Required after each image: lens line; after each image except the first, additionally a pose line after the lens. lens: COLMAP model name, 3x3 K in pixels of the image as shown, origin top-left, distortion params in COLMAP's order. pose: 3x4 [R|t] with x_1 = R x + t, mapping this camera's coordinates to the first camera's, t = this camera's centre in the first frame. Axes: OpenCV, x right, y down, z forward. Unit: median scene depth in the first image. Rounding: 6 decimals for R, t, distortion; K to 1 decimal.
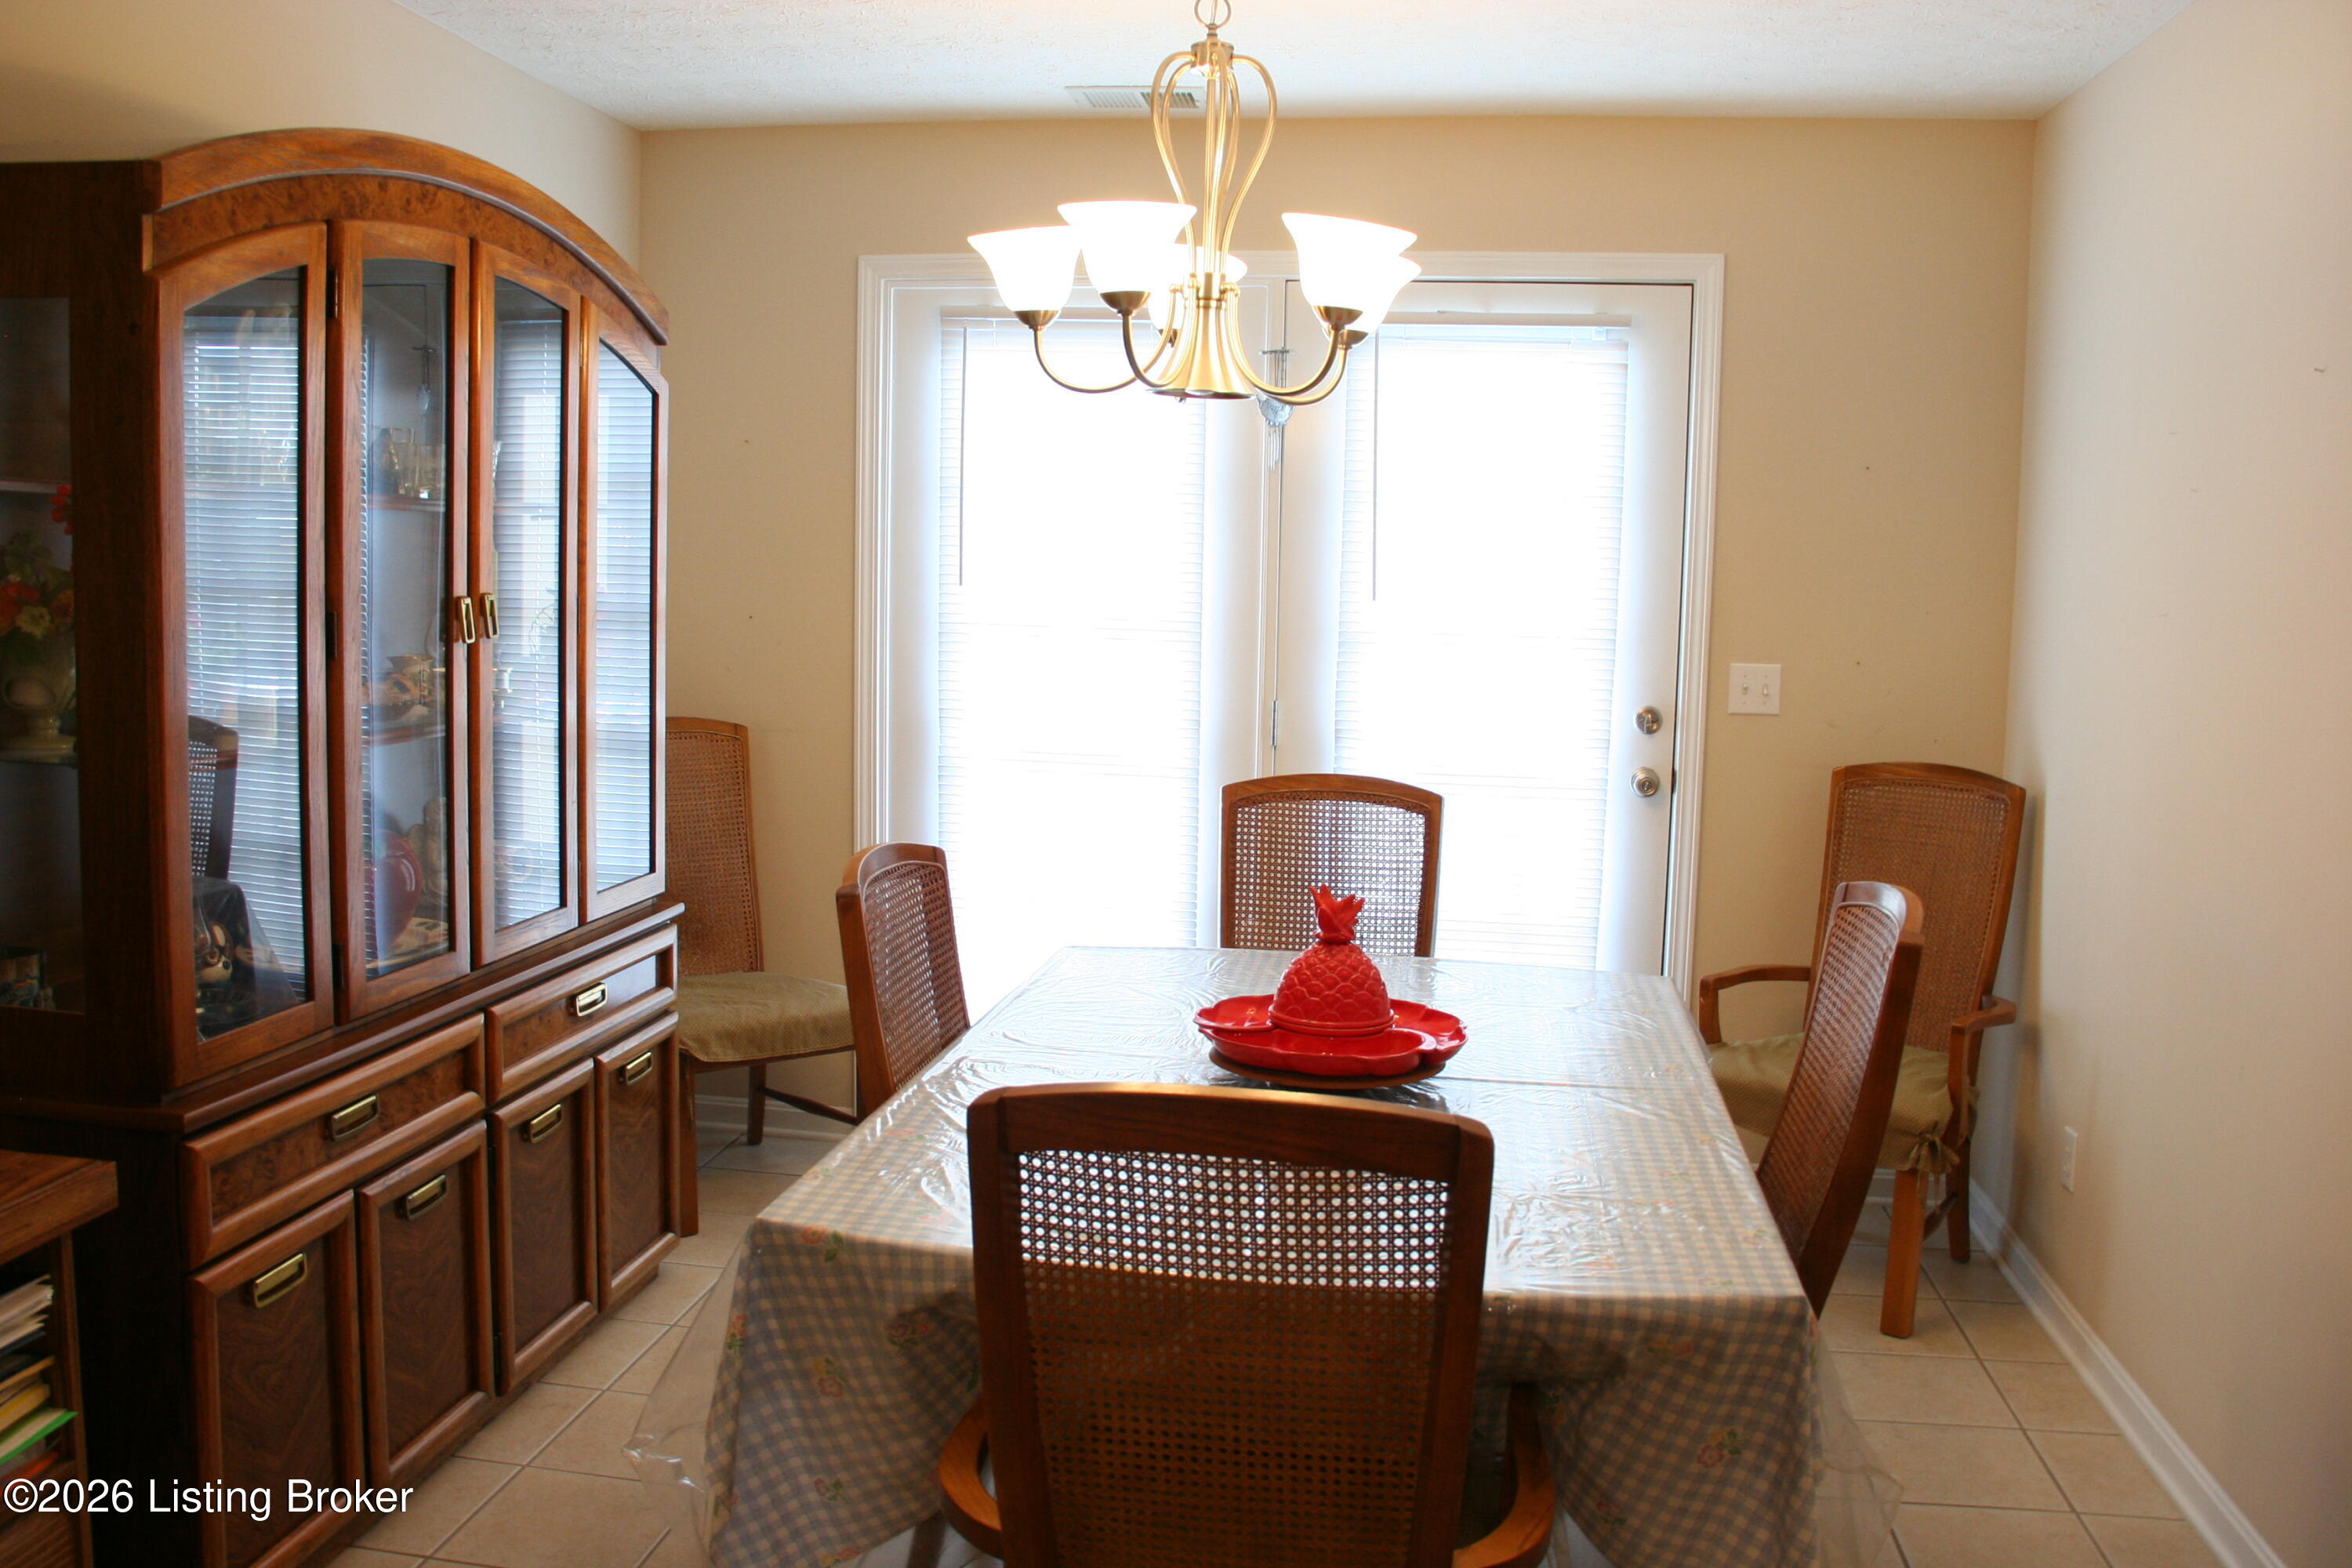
lens RADIAL K [[1966.0, 0, 1148.8], [0, 1966.0, 786.7], [0, 0, 1]] dist [-0.176900, 0.144719]
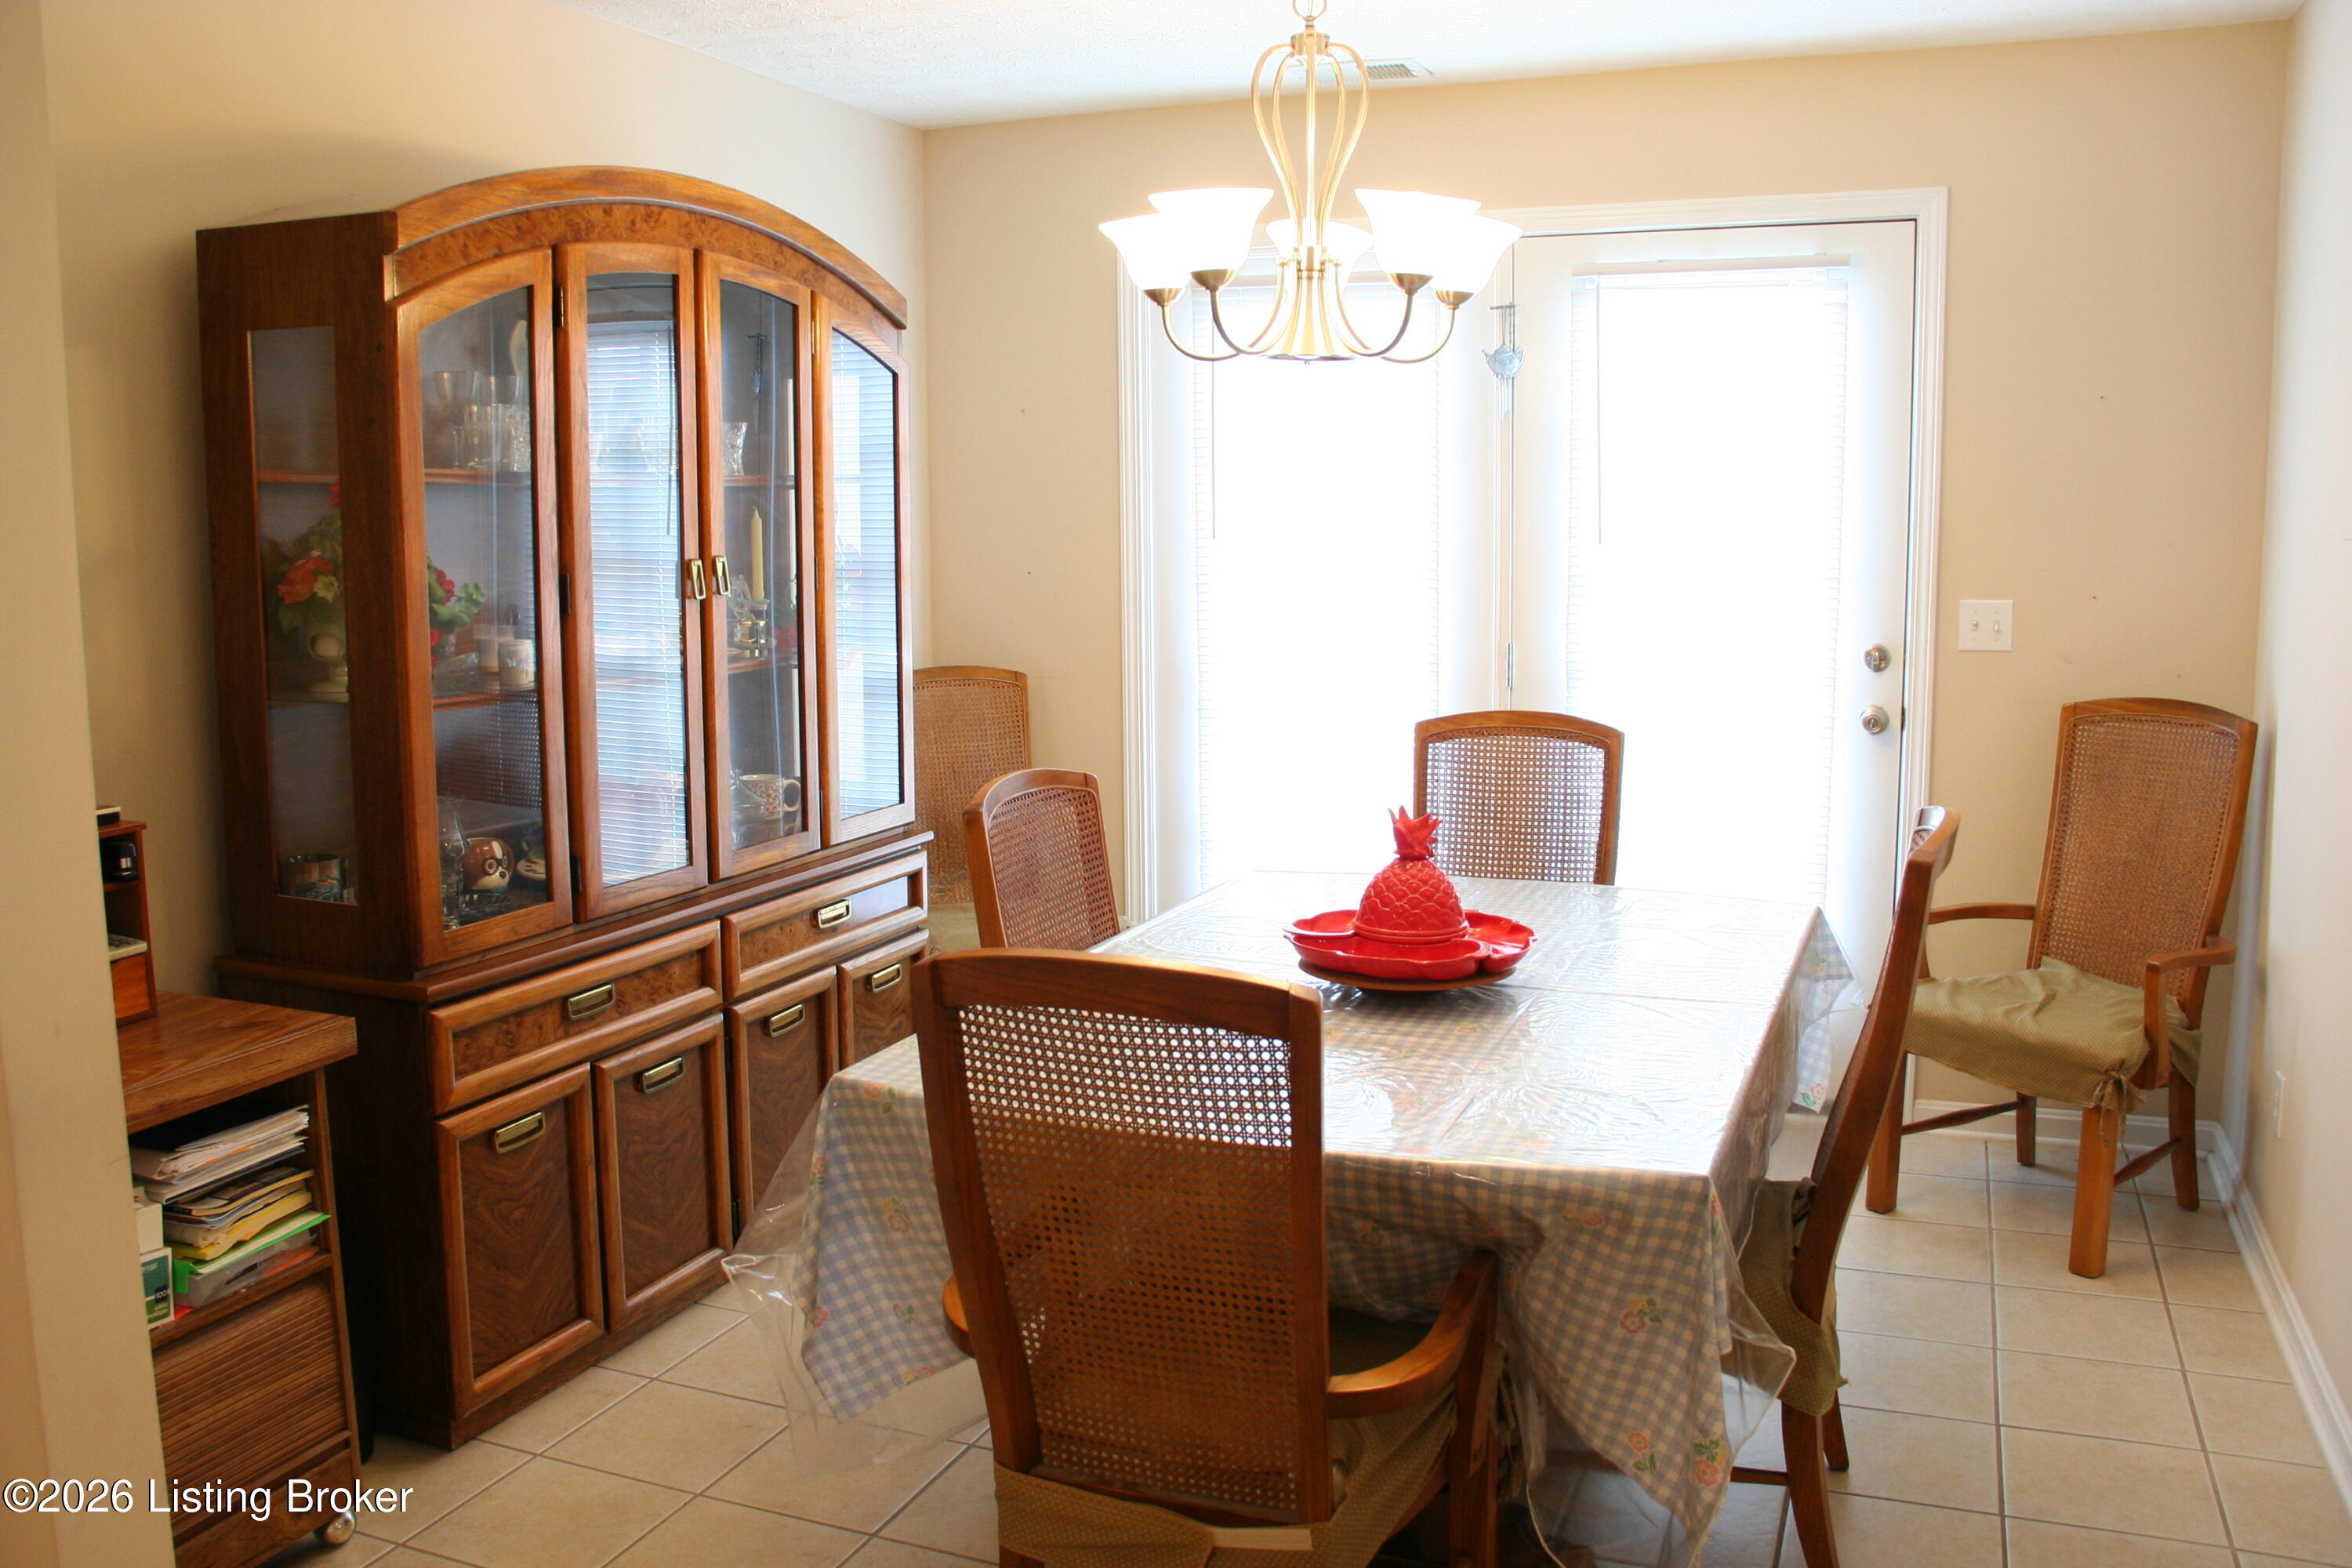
lens RADIAL K [[1966.0, 0, 1148.8], [0, 1966.0, 786.7], [0, 0, 1]] dist [-0.176900, 0.144719]
pose [[0.973519, 0.001781, -0.228598, 0.207942], [0.003330, 0.999753, 0.021971, 0.015701], [0.228581, -0.022150, 0.973273, -0.093347]]
